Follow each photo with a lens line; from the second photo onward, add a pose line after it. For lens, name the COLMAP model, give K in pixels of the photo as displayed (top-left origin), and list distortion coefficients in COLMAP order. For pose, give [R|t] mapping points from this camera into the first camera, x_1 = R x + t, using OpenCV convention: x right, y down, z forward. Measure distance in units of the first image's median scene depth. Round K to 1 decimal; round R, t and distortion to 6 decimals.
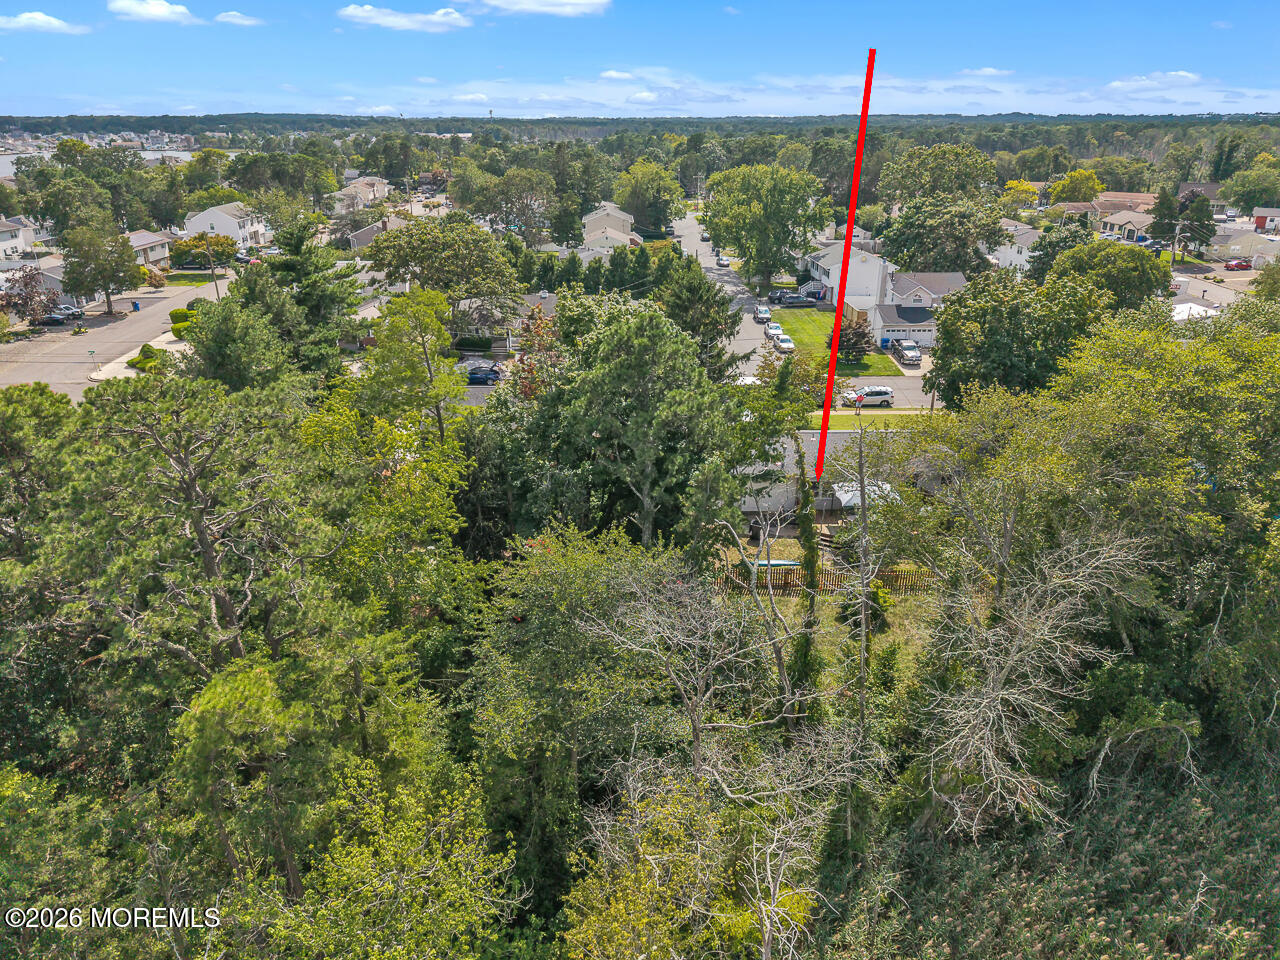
lens RADIAL K [[872.0, 0, 640.0], [0, 872.0, 480.0], [0, 0, 1]] dist [0.007707, -0.001691]
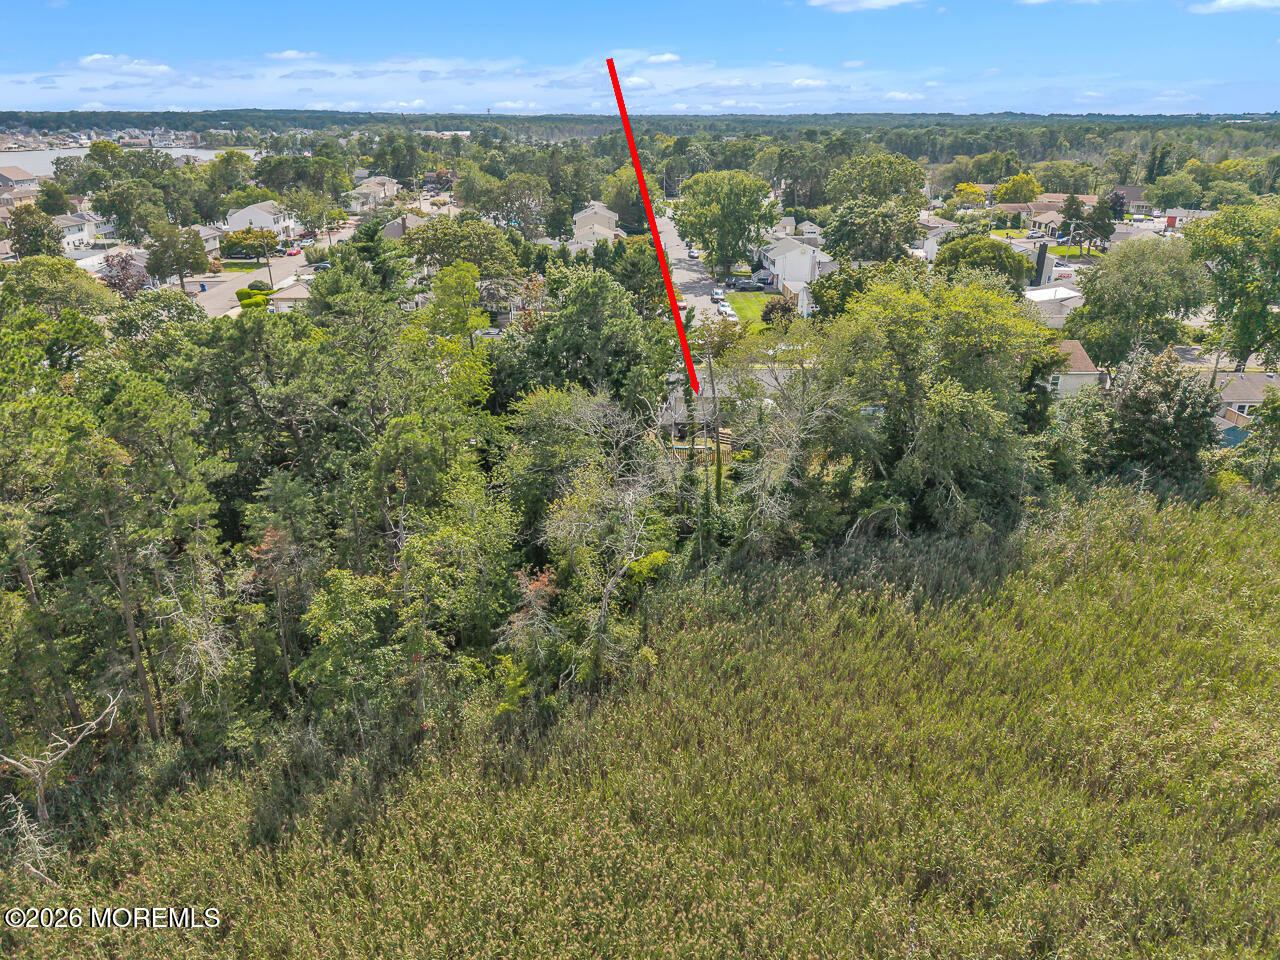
lens RADIAL K [[872.0, 0, 640.0], [0, 872.0, 480.0], [0, 0, 1]] dist [0.007707, -0.001691]
pose [[0.999987, 0.002642, 0.004253, 0.020770], [-0.002657, 0.999991, 0.003375, 0.050740], [-0.004244, -0.003386, 0.999985, -0.175364]]
